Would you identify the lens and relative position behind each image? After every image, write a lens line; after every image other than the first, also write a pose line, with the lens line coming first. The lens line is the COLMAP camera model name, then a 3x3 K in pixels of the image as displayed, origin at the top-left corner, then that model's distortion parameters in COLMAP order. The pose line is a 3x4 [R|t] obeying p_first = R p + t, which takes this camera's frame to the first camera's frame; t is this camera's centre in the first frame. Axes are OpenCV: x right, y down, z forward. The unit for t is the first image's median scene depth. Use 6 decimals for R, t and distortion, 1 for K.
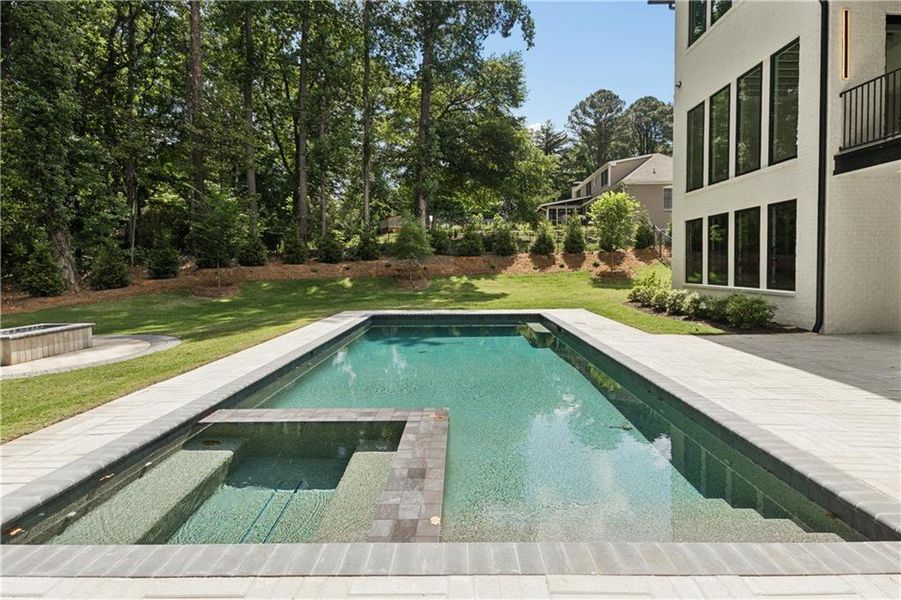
lens RADIAL K [[430.6, 0, 449.5], [0, 430.6, 276.1], [0, 0, 1]] dist [0.019173, -0.000409]
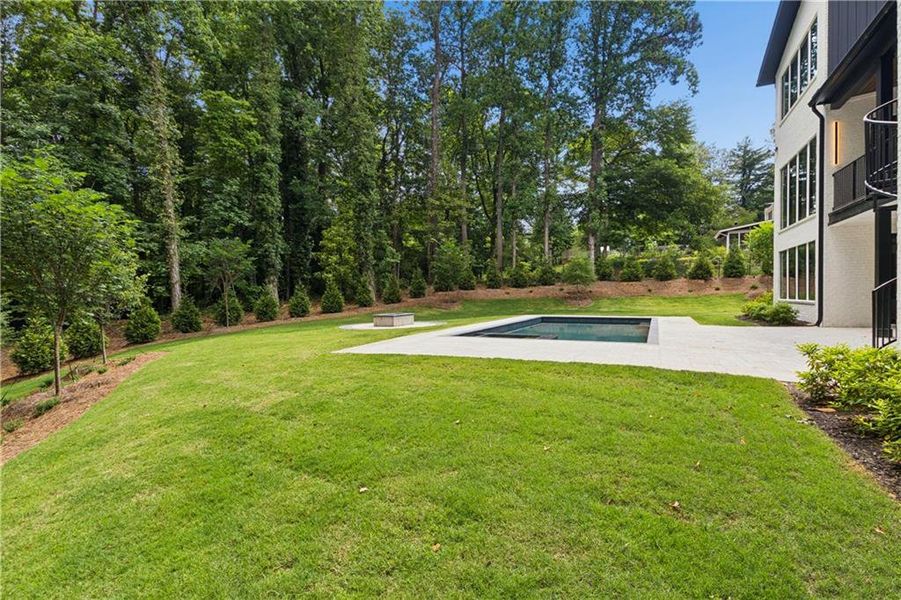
lens RADIAL K [[419.5, 0, 460.1], [0, 419.5, 304.0], [0, 0, 1]] dist [0.021796, -0.012702]
pose [[0.916775, 0.008147, -0.399321, 0.079477], [-0.007161, 0.999967, 0.003961, 0.015544], [0.399340, -0.000772, 0.916803, -0.273892]]
